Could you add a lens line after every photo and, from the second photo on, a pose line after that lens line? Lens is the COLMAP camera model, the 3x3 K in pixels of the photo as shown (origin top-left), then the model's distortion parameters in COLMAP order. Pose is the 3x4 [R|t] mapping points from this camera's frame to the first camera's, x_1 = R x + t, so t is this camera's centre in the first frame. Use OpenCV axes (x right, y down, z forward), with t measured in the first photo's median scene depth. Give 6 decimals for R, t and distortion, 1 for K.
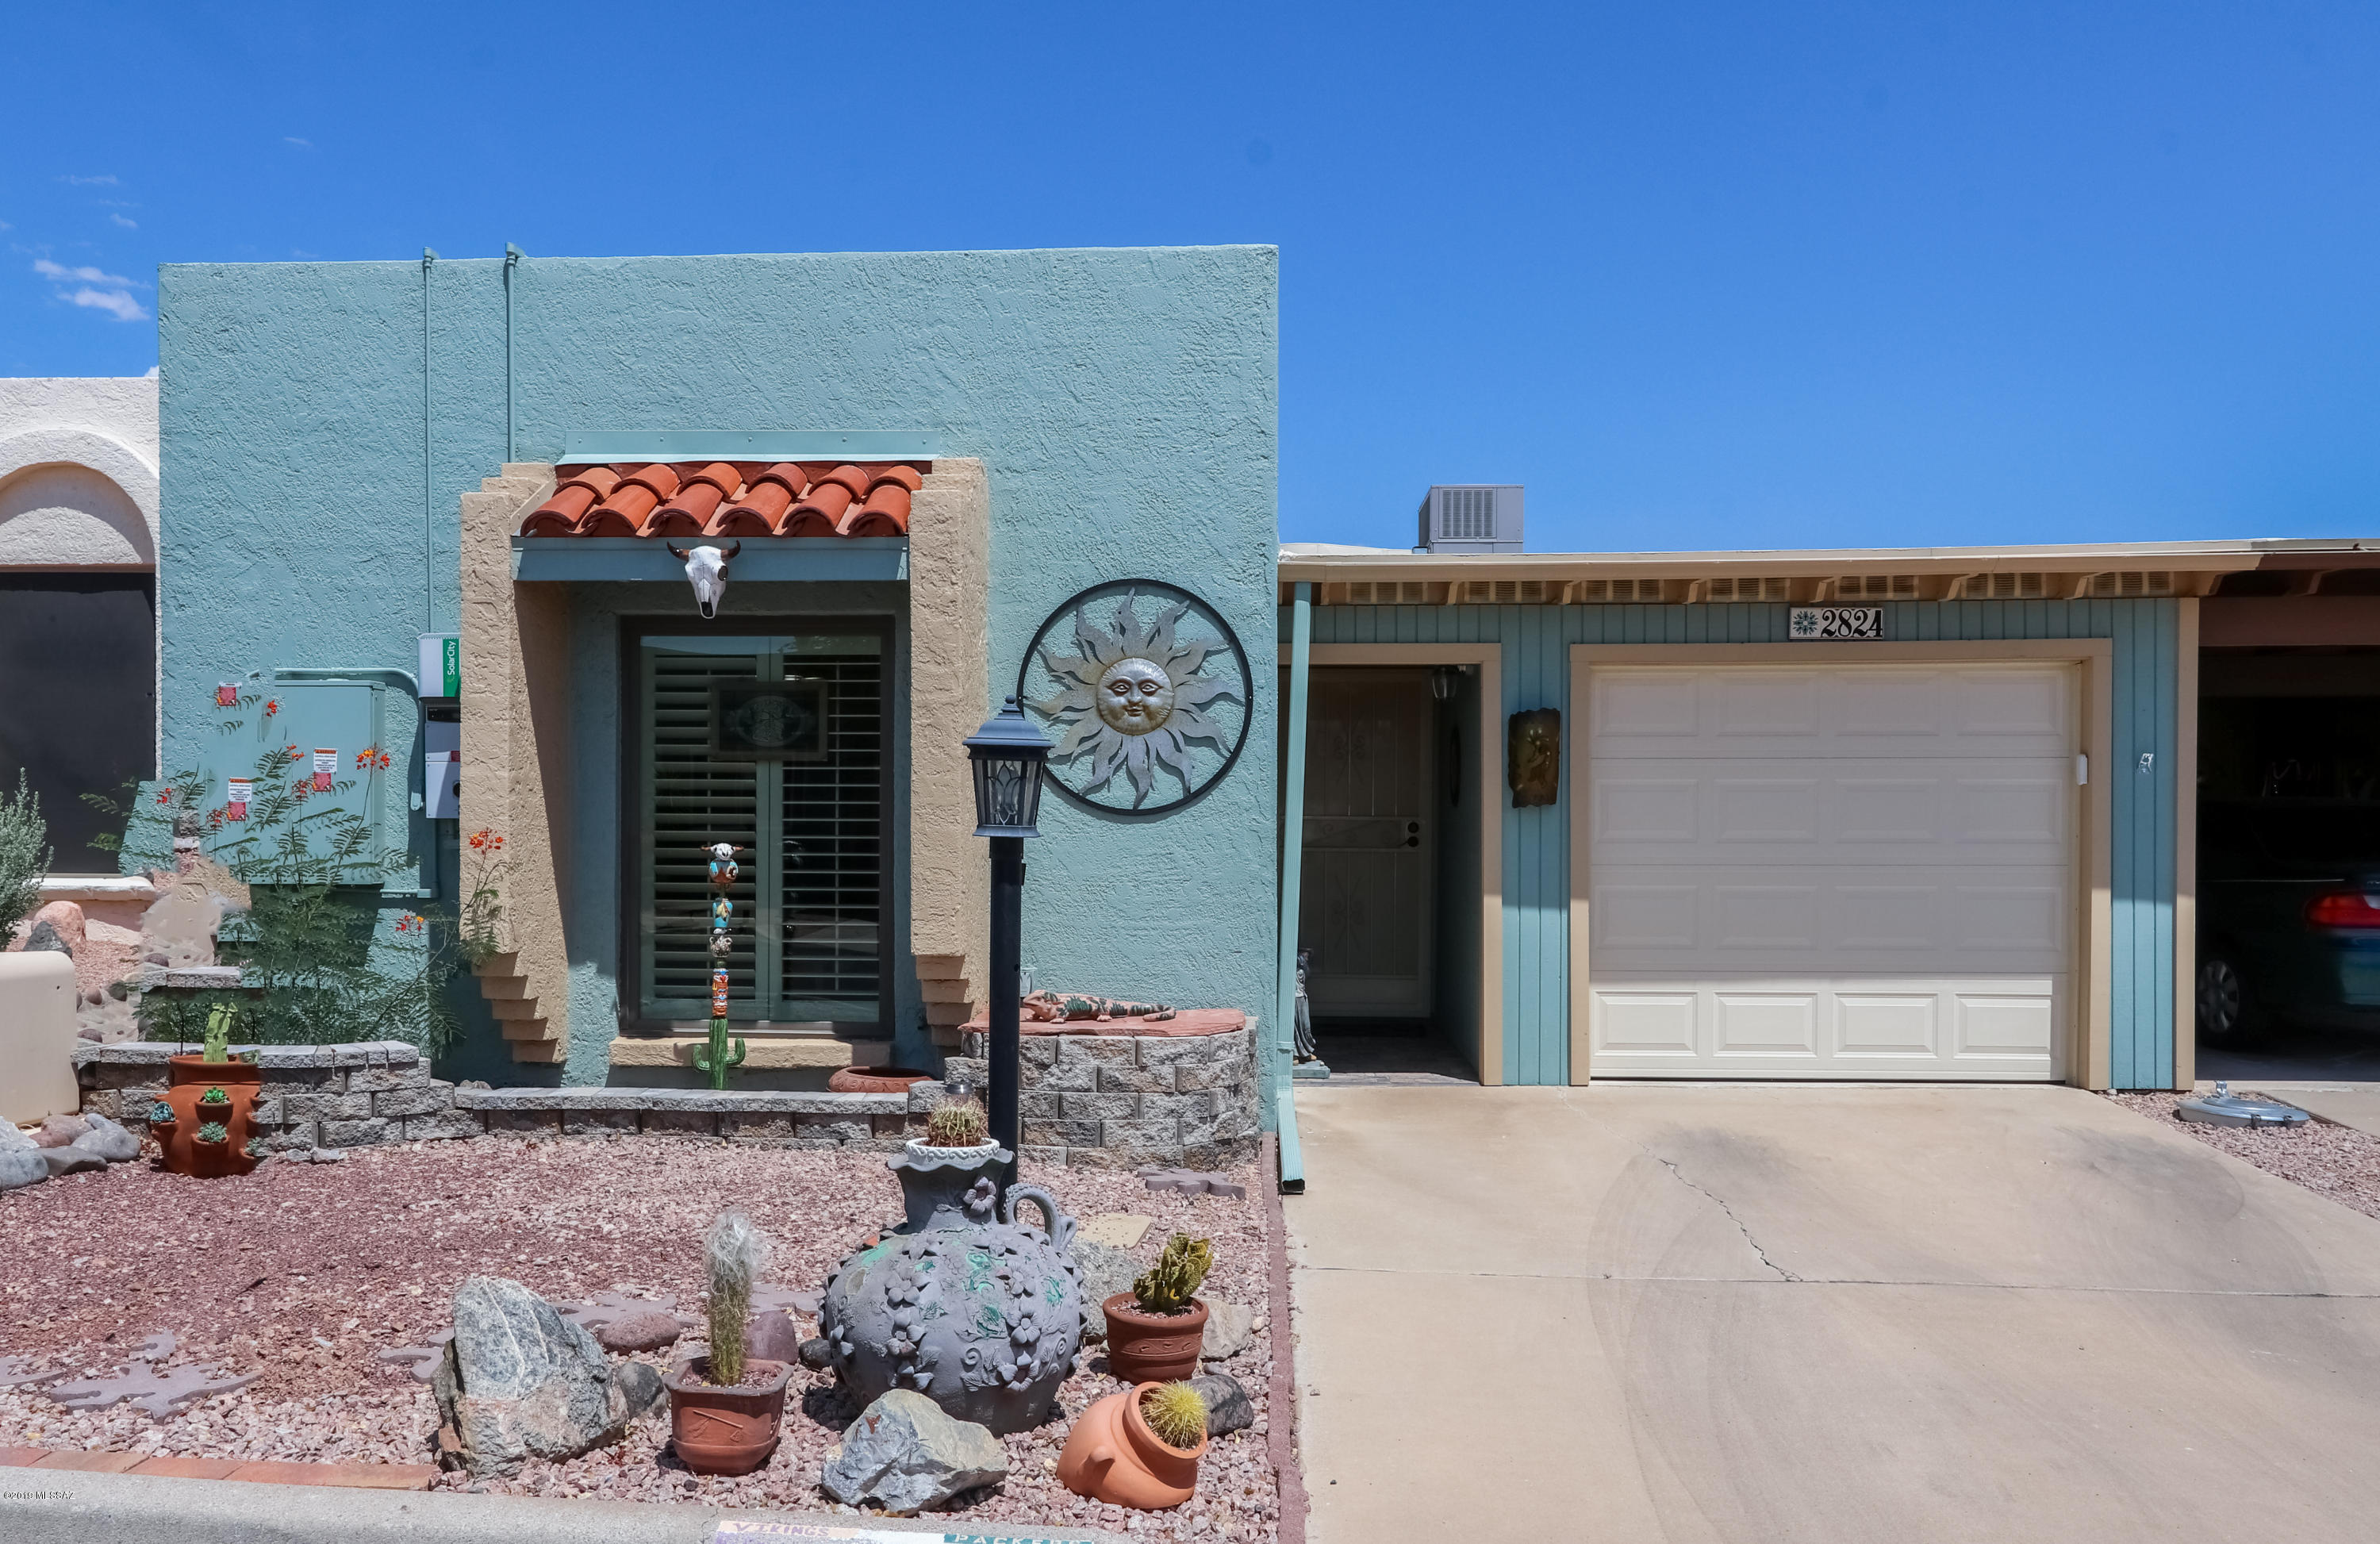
lens RADIAL K [[1867.6, 0, 1190.6], [0, 1867.6, 816.4], [0, 0, 1]] dist [-0.008146, -0.000378]
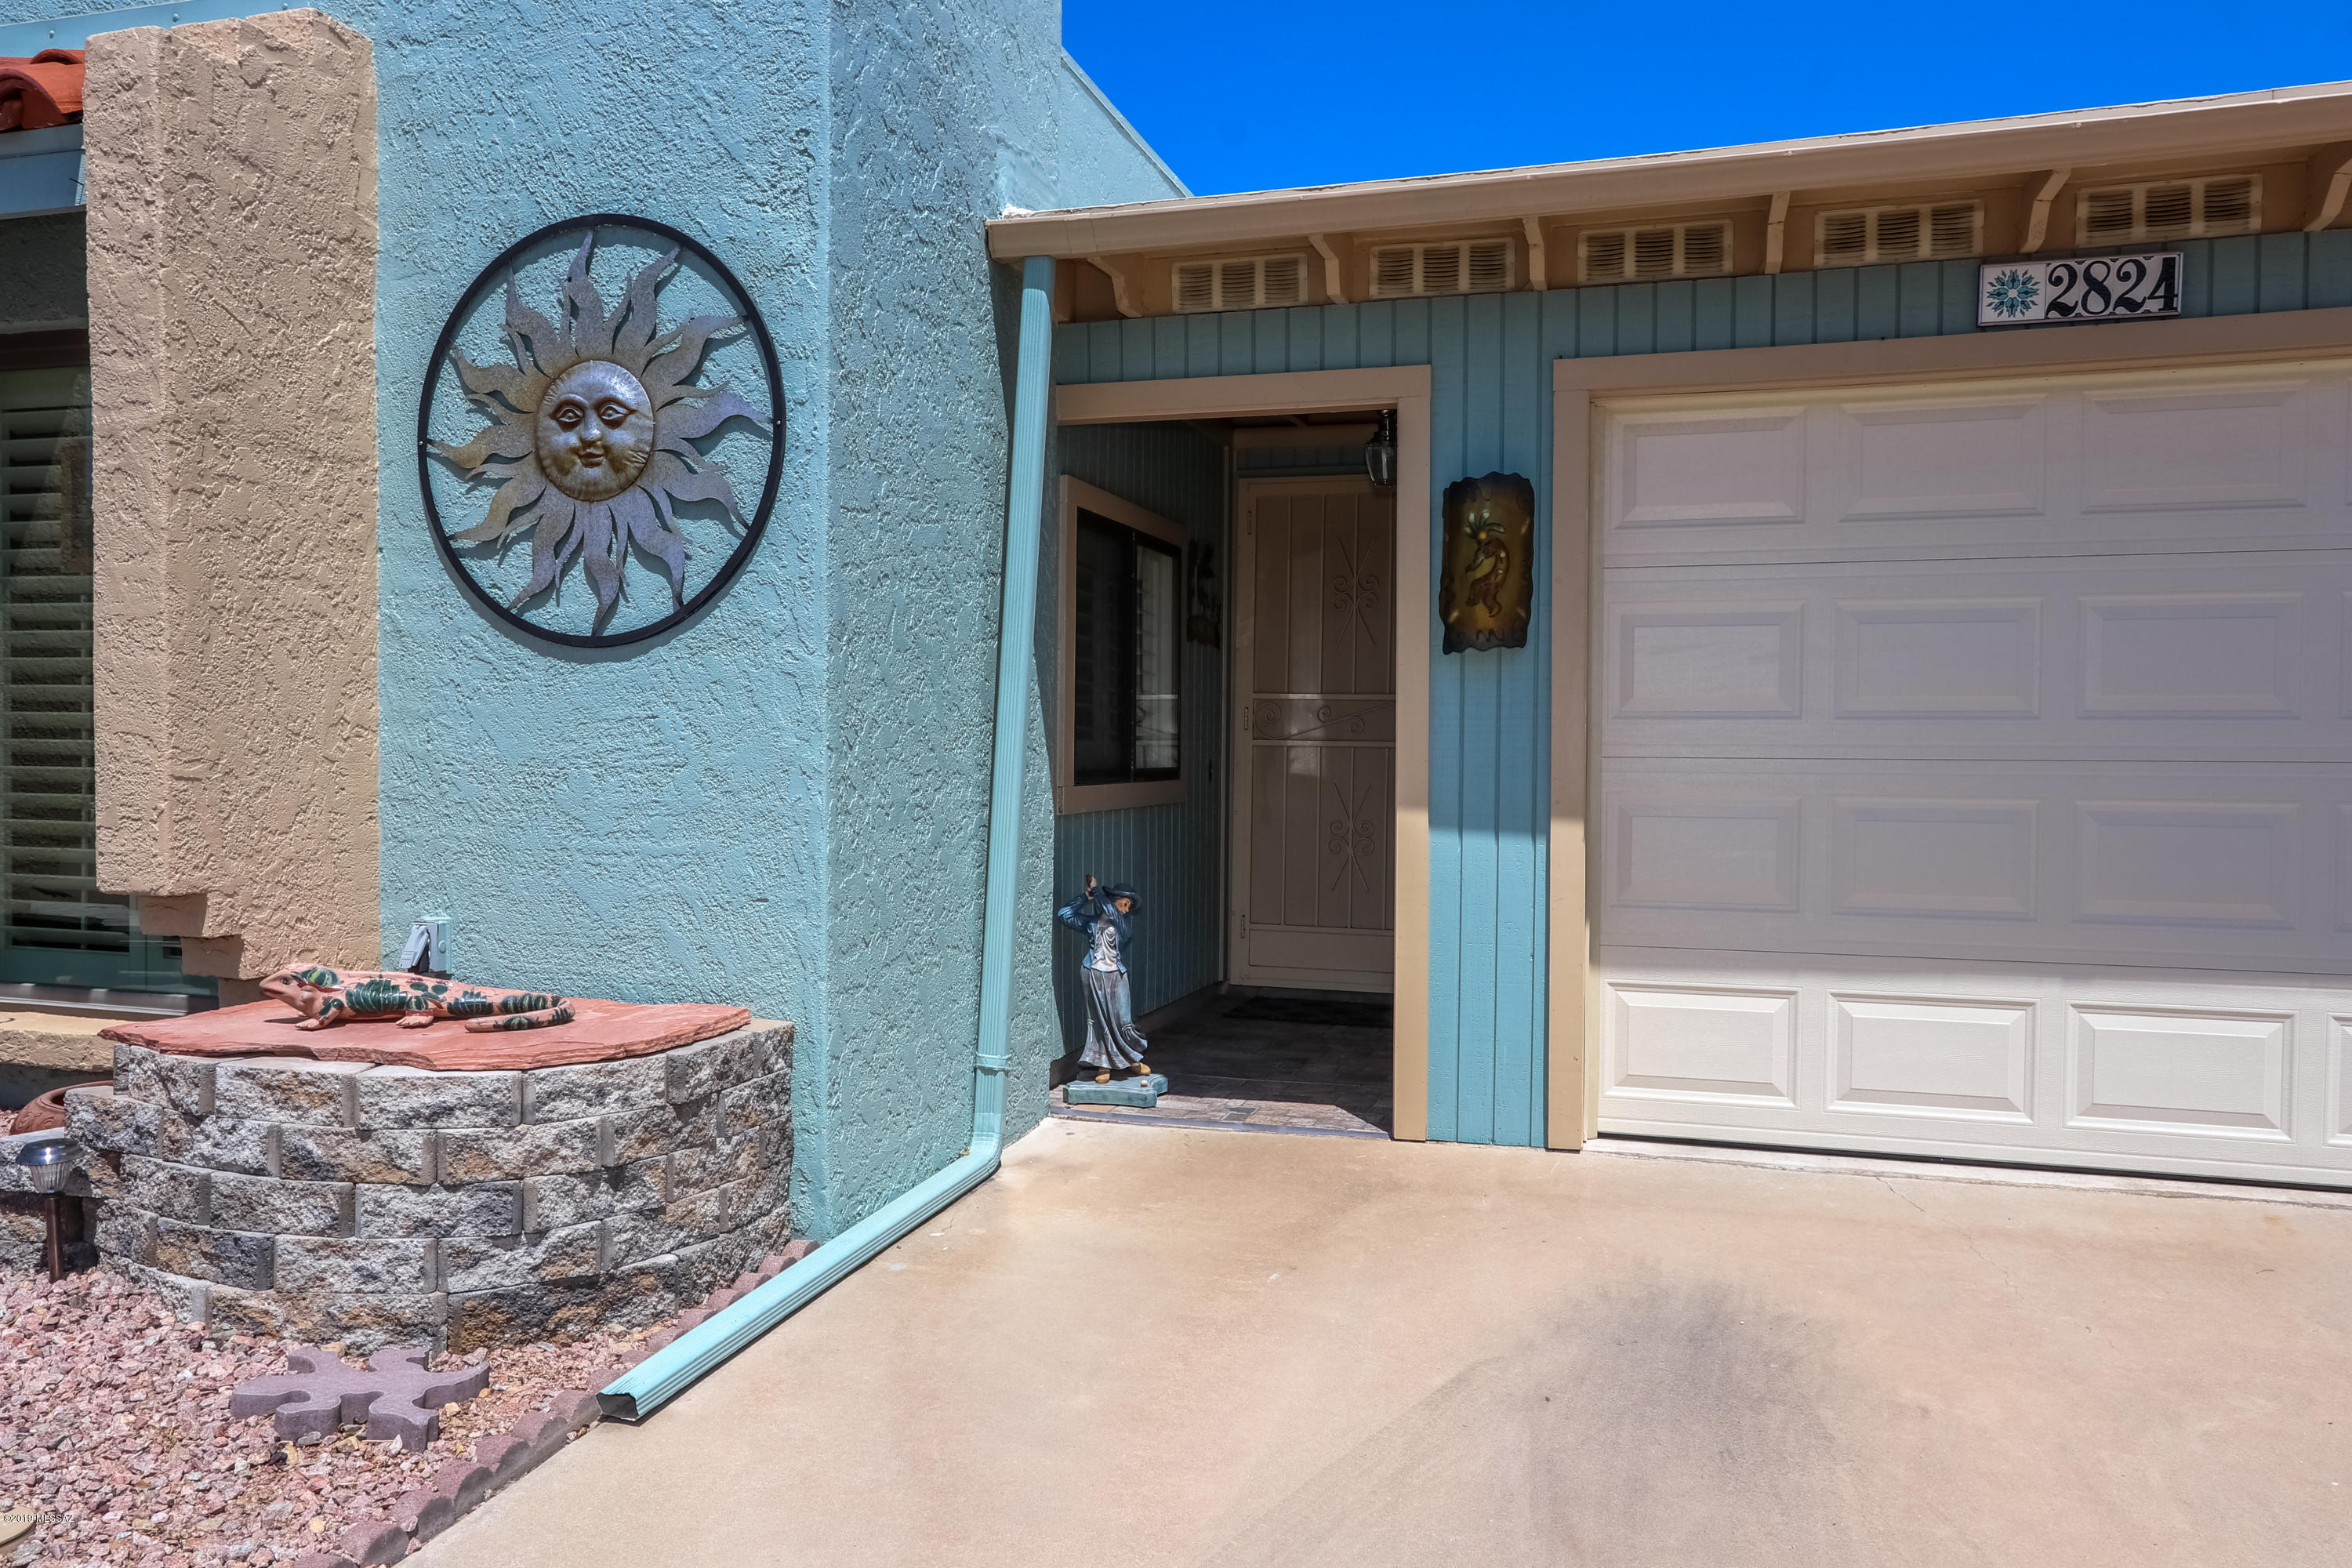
lens RADIAL K [[1779.7, 0, 1131.1], [0, 1779.7, 784.2], [0, 0, 1]] dist [-0.010408, 0.015085]
pose [[0.965995, 0.011648, -0.258299, 0.258346], [-0.005998, 0.999725, 0.022650, 0.026937], [0.258492, -0.020331, 0.965799, 0.531679]]
